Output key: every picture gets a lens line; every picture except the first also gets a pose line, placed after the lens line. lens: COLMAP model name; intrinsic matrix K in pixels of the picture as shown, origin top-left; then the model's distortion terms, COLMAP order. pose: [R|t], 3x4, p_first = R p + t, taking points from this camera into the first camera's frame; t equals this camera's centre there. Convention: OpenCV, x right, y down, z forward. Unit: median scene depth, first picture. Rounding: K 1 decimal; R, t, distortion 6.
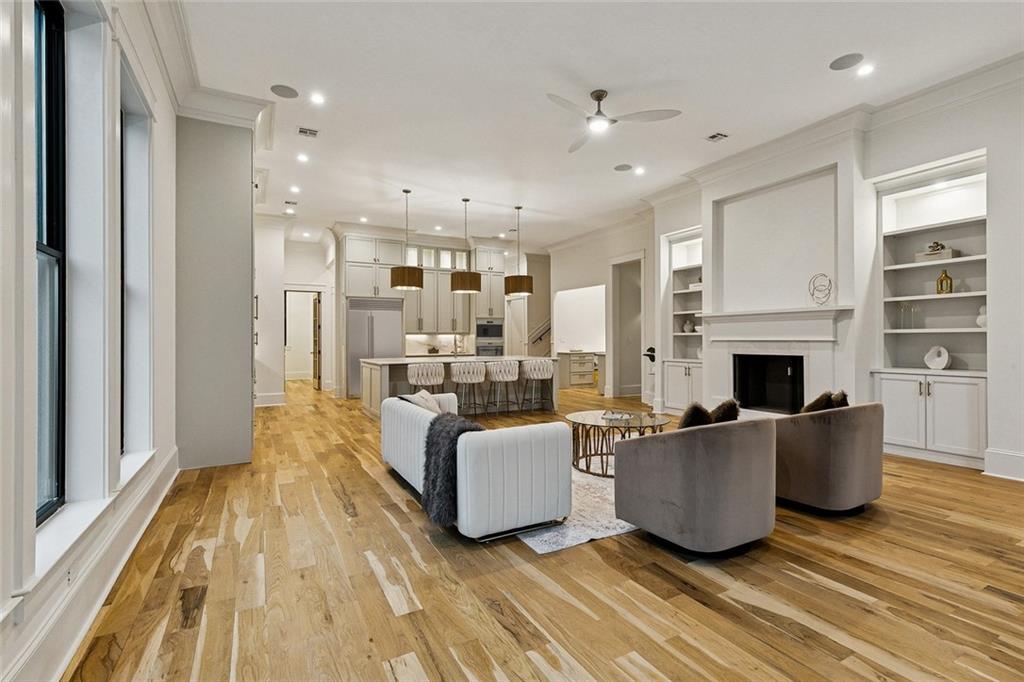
lens RADIAL K [[466.8, 0, 508.4], [0, 466.8, 336.0], [0, 0, 1]] dist [0.001717, 0.001360]
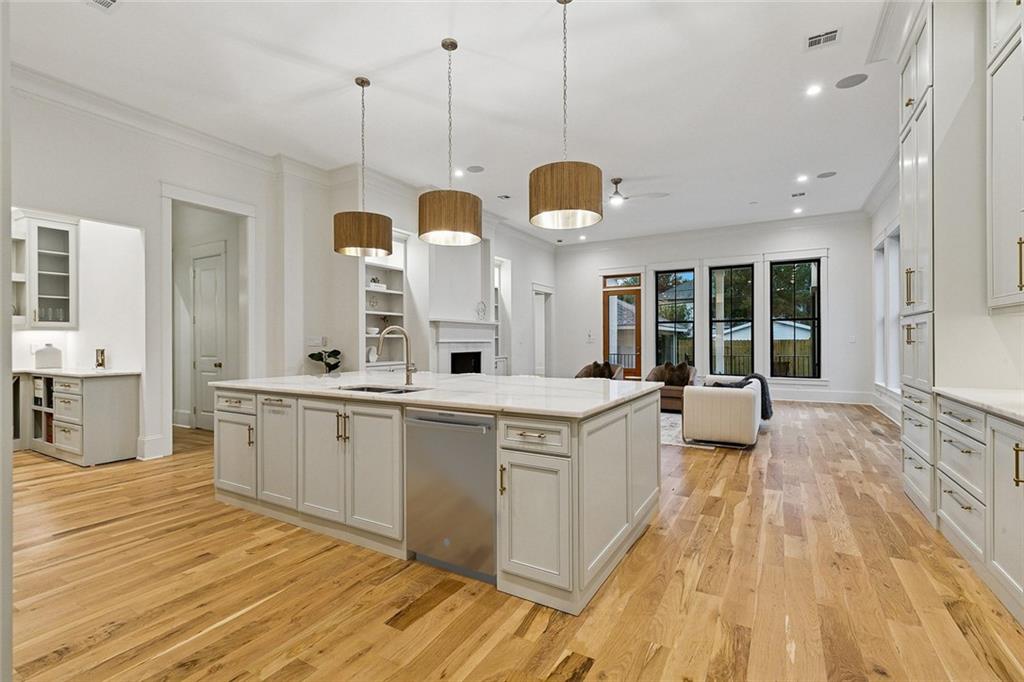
lens RADIAL K [[466.8, 0, 514.7], [0, 466.8, 340.9], [0, 0, 1]] dist [0.001717, 0.001360]
pose [[-0.530071, 0.006464, 0.847929, -0.407006], [0.000195, 0.999972, -0.007501, 0.009502], [-0.847953, -0.003811, -0.530057, 0.922785]]
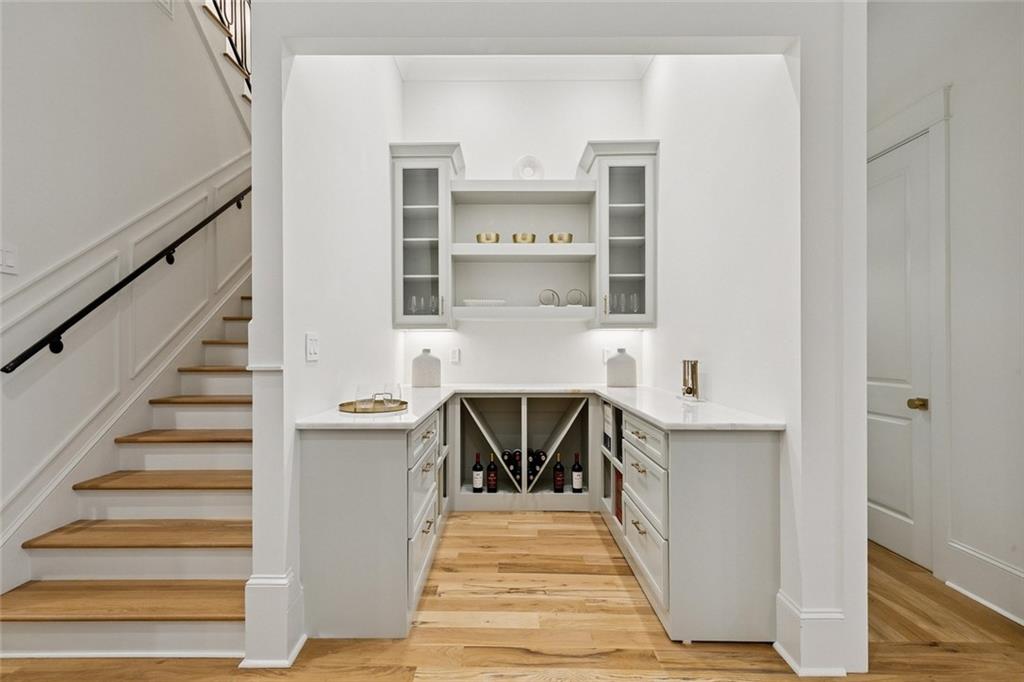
lens RADIAL K [[466.8, 0, 504.2], [0, 466.8, 346.2], [0, 0, 1]] dist [0.001717, 0.001360]
pose [[0.474822, 0.003861, 0.880073, 0.016821], [-0.006601, 0.999978, -0.000826, 0.007338], [-0.880057, -0.005417, 0.474837, 1.009543]]
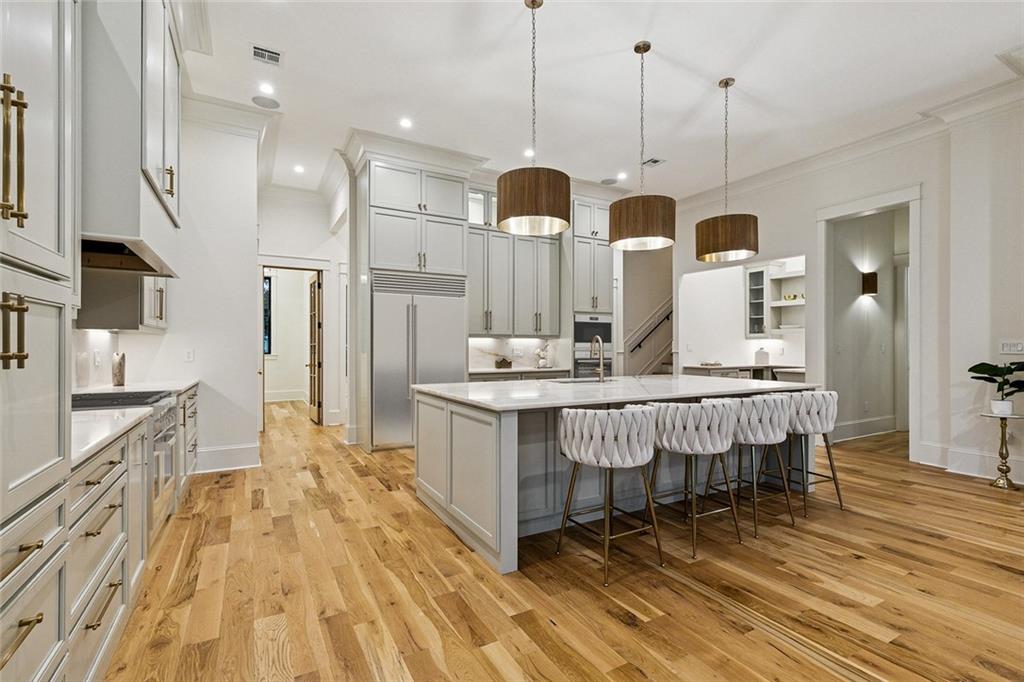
lens RADIAL K [[466.8, 0, 509.1], [0, 466.8, 347.1], [0, 0, 1]] dist [0.001717, 0.001360]
pose [[0.999893, 0.005987, 0.013323, -0.162943], [-0.006100, 0.999945, 0.008520, 0.003659], [-0.013271, -0.008600, 0.999875, 0.378208]]
